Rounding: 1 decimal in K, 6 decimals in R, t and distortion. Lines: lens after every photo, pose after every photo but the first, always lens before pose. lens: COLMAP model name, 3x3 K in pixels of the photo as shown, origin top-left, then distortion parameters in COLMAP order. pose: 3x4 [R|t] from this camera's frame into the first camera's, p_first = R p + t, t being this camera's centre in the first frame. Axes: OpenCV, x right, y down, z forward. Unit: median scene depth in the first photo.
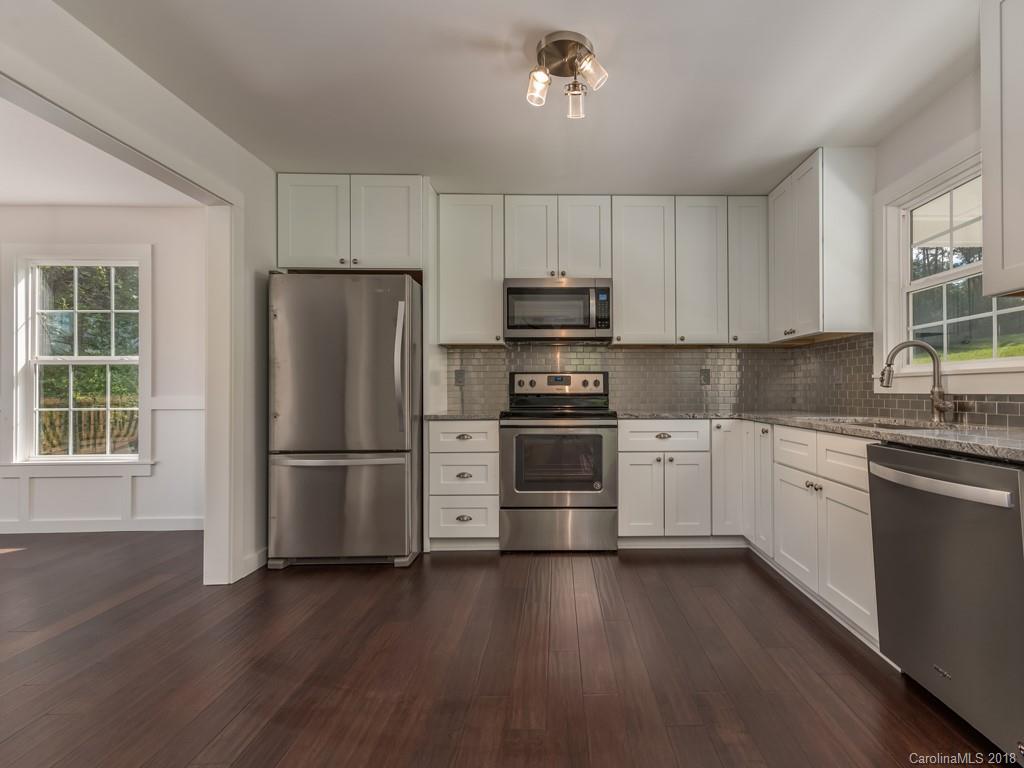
lens RADIAL K [[493.2, 0, 568.8], [0, 493.2, 390.0], [0, 0, 1]] dist [0.006144, 0.000319]
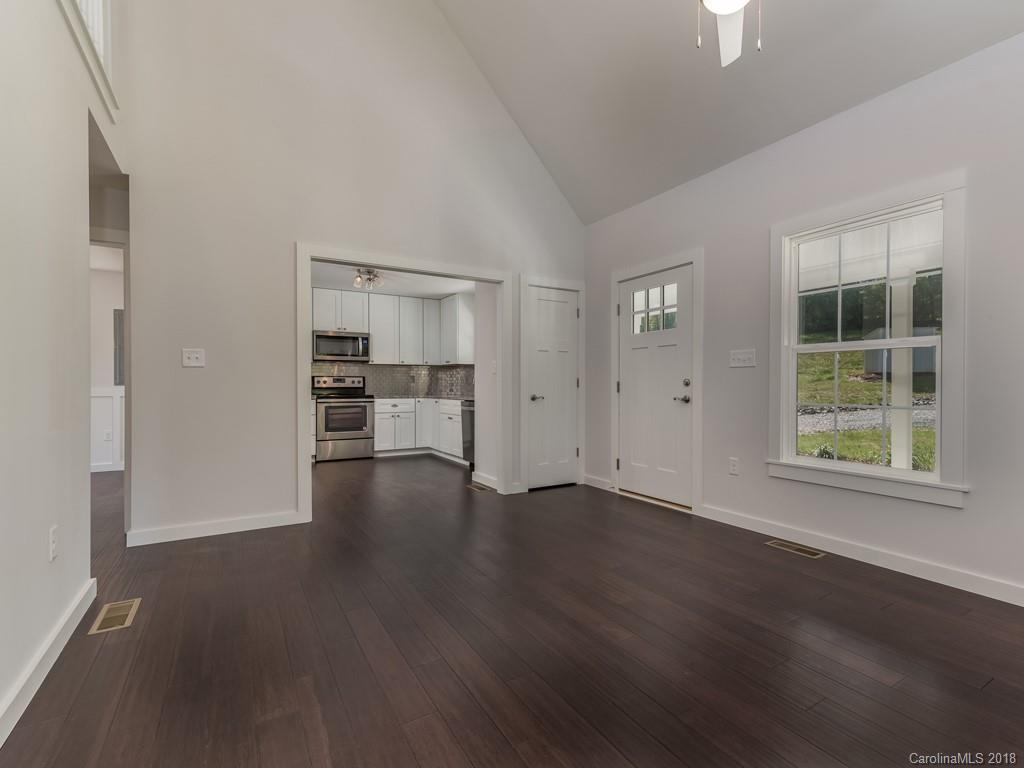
lens RADIAL K [[493.2, 0, 531.0], [0, 493.2, 382.4], [0, 0, 1]] dist [0.006144, 0.000319]
pose [[0.866636, 0.005787, 0.498907, -0.372859], [-0.002146, 0.999967, -0.007871, 0.002227], [-0.498936, 0.005750, 0.866620, -1.199565]]
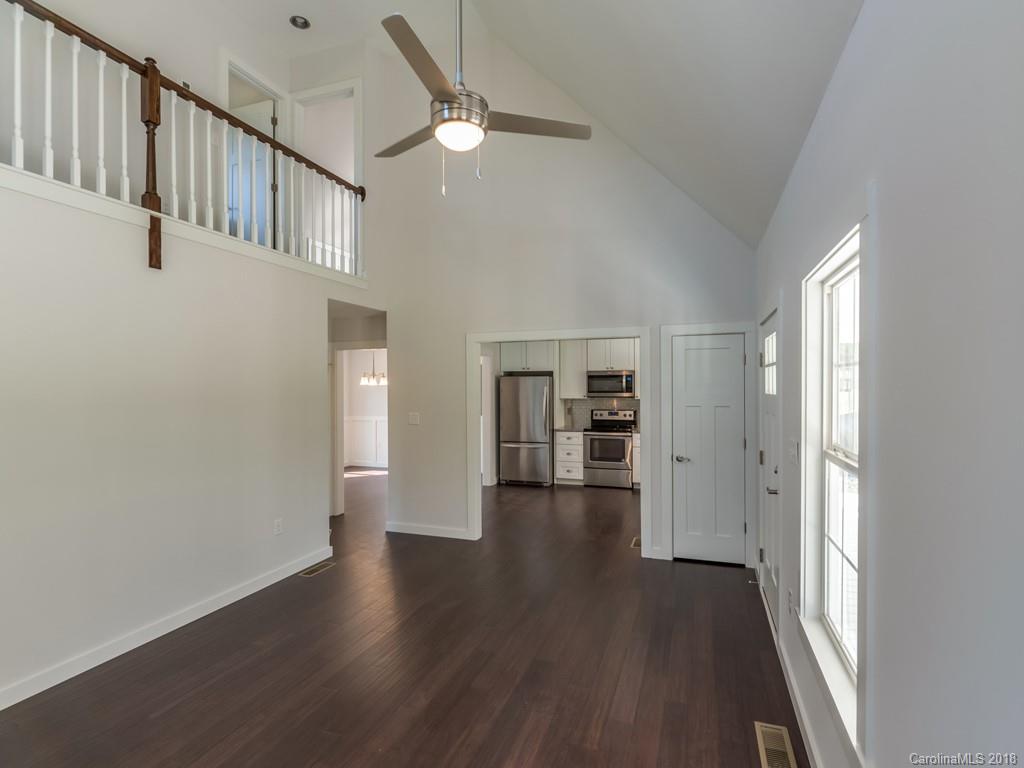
lens RADIAL K [[493.2, 0, 516.9], [0, 493.2, 389.6], [0, 0, 1]] dist [0.006144, 0.000319]
pose [[0.932818, 0.000322, -0.360348, 0.408685], [0.001419, 0.999989, 0.004568, -0.151654], [0.360346, -0.004773, 0.932807, -1.326949]]
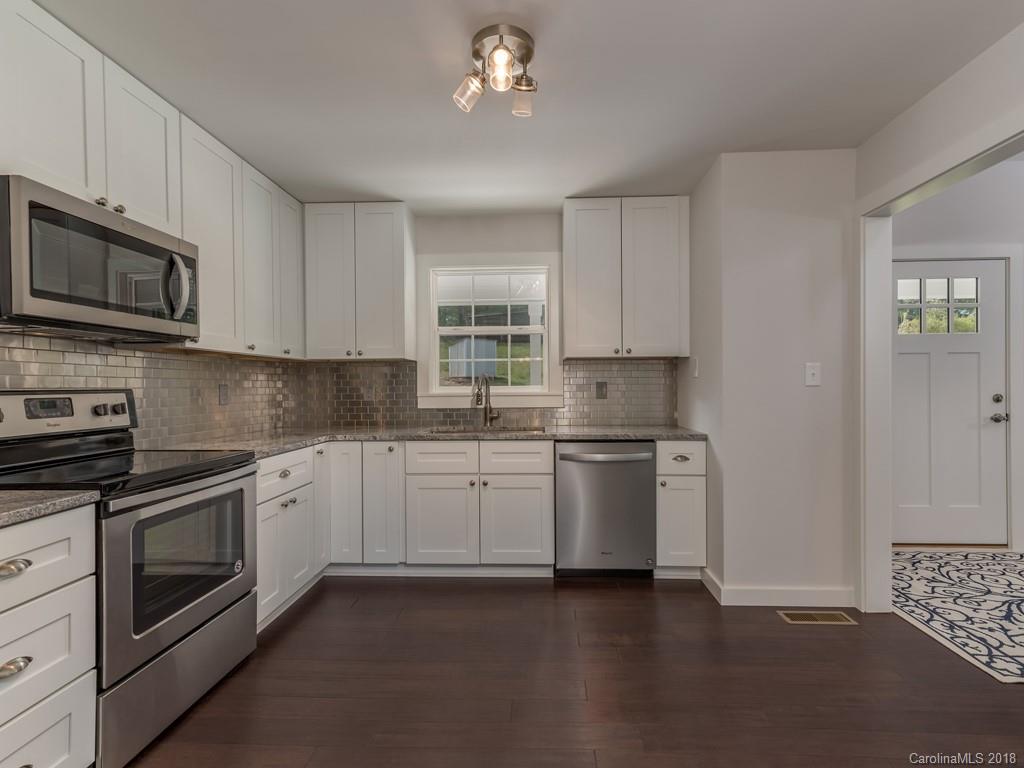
lens RADIAL K [[493.2, 0, 519.2], [0, 493.2, 391.6], [0, 0, 1]] dist [0.006144, 0.000319]
pose [[0.069137, -0.012489, 0.997529, -0.531653], [0.007836, 0.999898, 0.011975, -0.041124], [-0.997576, 0.006989, 0.069228, 0.537084]]
